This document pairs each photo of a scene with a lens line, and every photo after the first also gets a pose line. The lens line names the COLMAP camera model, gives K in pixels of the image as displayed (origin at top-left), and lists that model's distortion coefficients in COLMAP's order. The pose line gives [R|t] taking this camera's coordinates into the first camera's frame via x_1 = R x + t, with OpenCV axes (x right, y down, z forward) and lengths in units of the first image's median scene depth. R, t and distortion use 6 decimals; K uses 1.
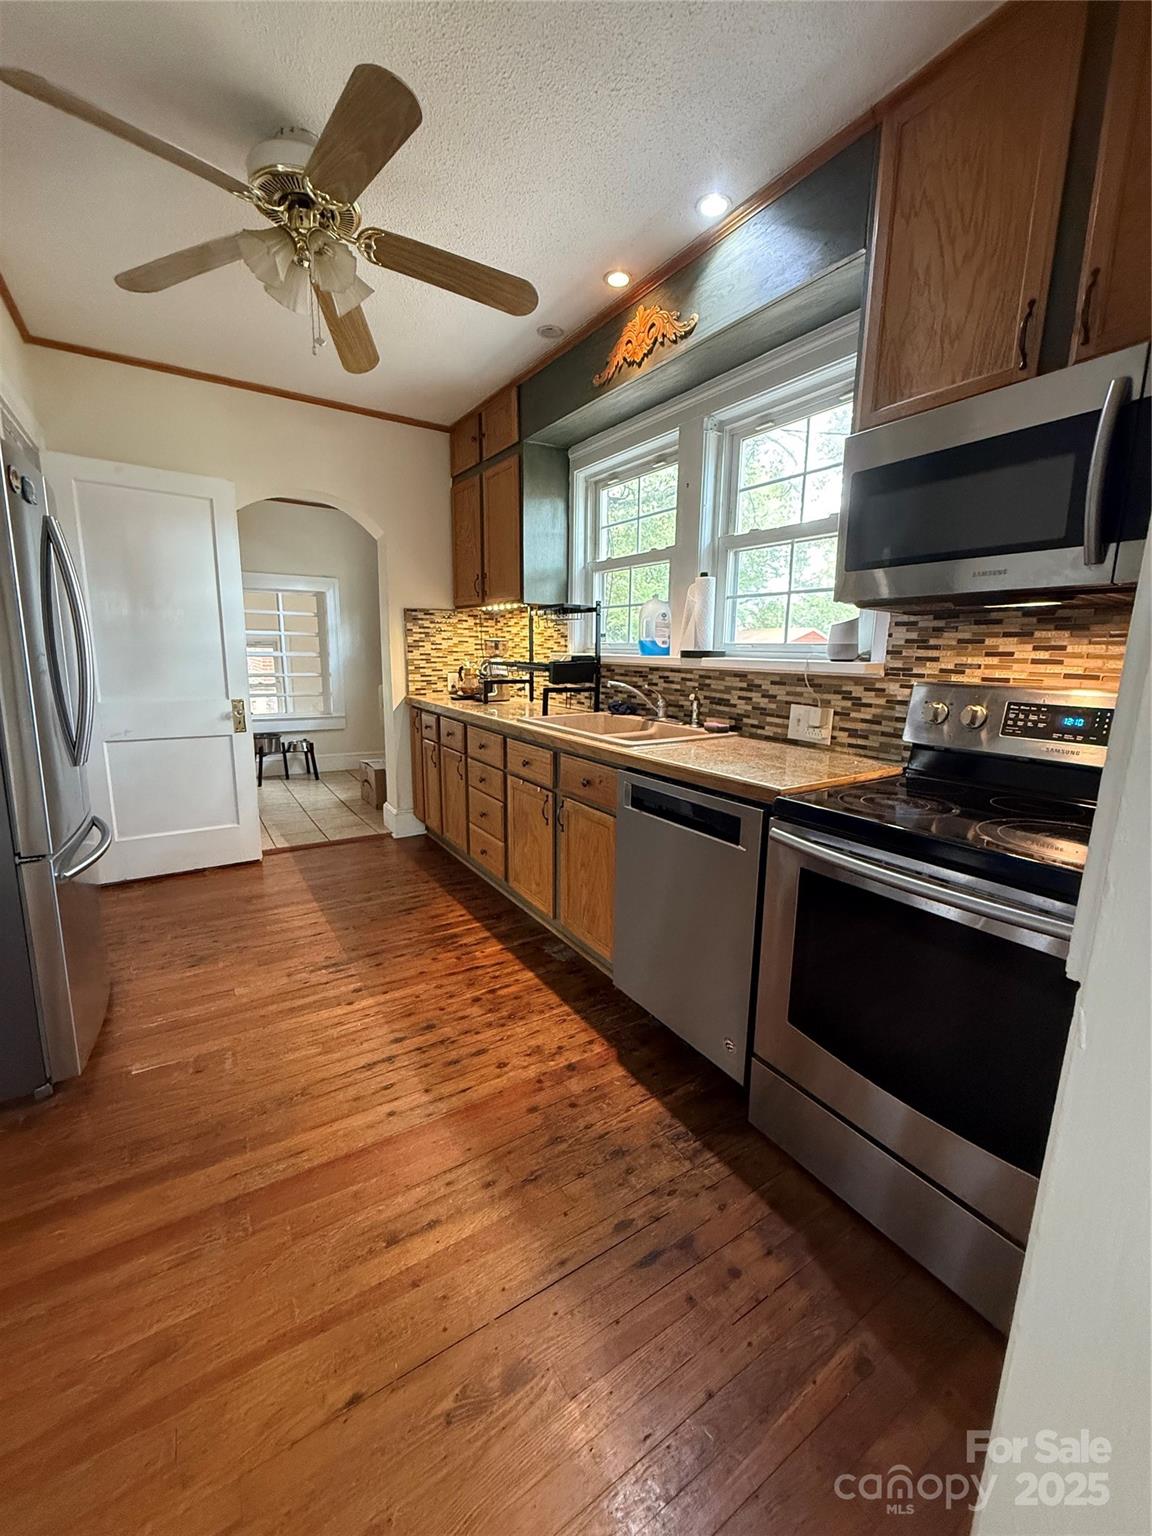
lens RADIAL K [[610.6, 0, 576.0], [0, 610.6, 768.0], [0, 0, 1]] dist [-0.000157, 0.000199]
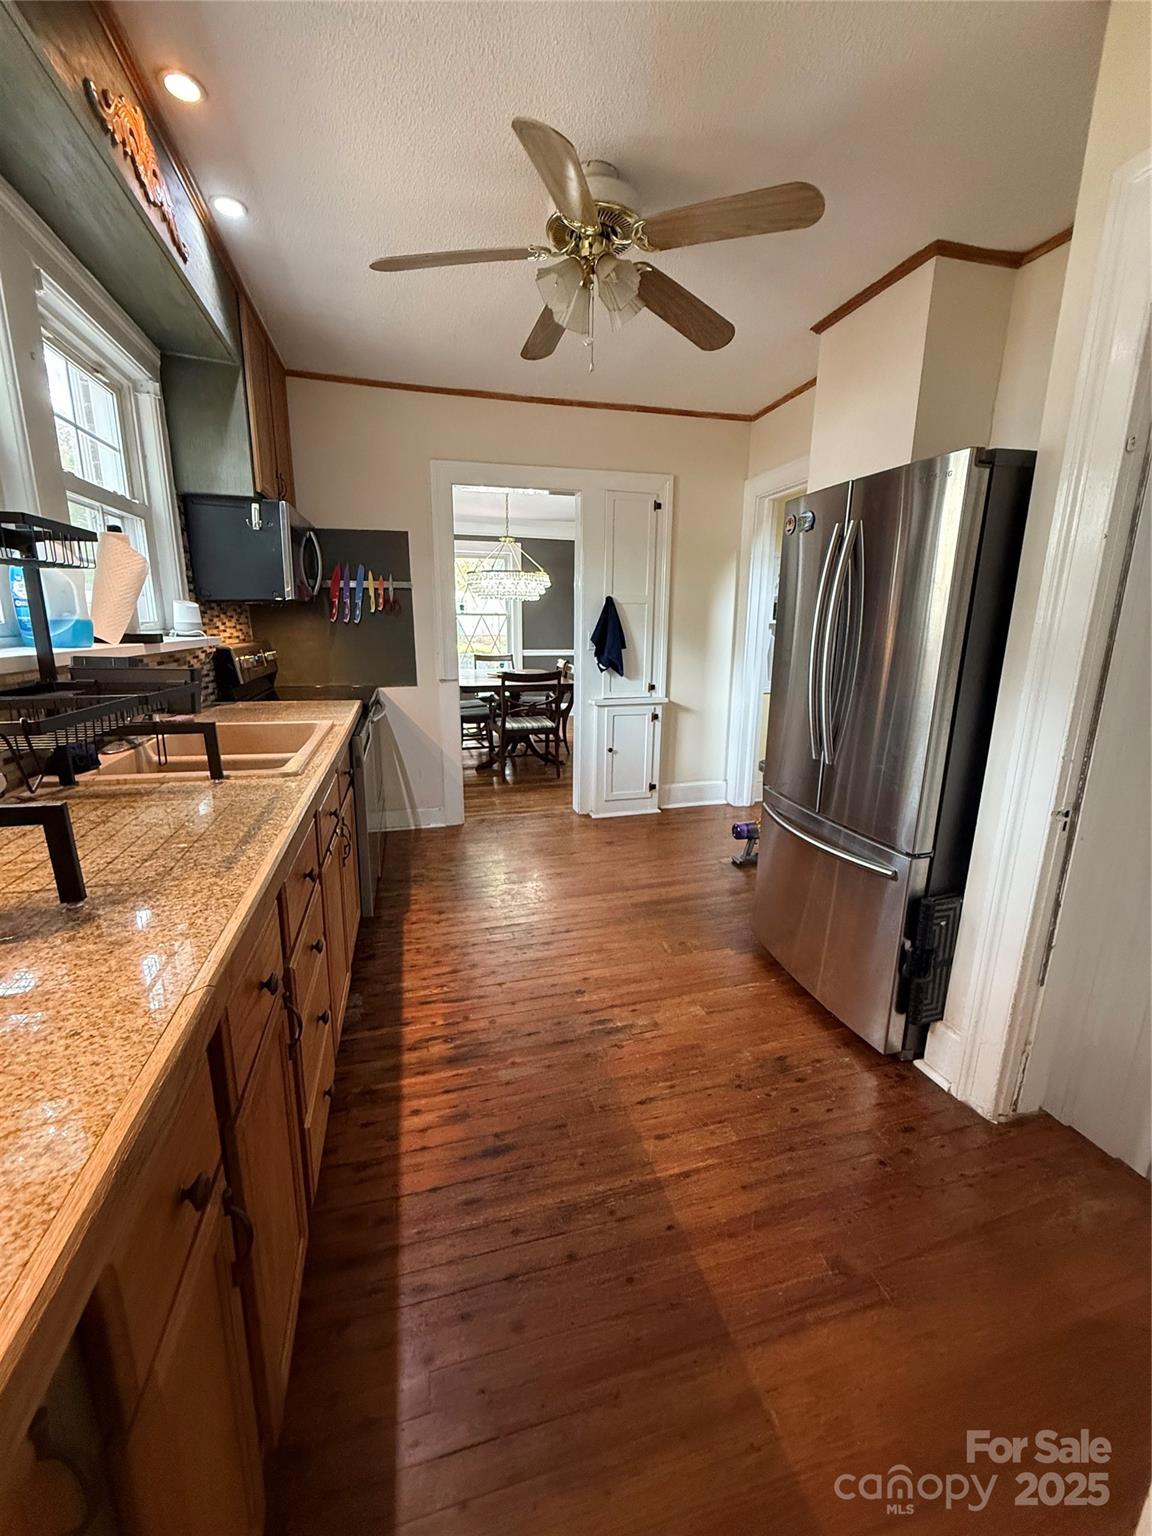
lens RADIAL K [[610.6, 0, 576.0], [0, 610.6, 768.0], [0, 0, 1]] dist [-0.000157, 0.000199]
pose [[-0.953099, -0.099527, 0.285827, -0.523928], [0.028368, 0.910851, 0.411759, -0.322621], [-0.301327, 0.400556, -0.865307, 1.497658]]
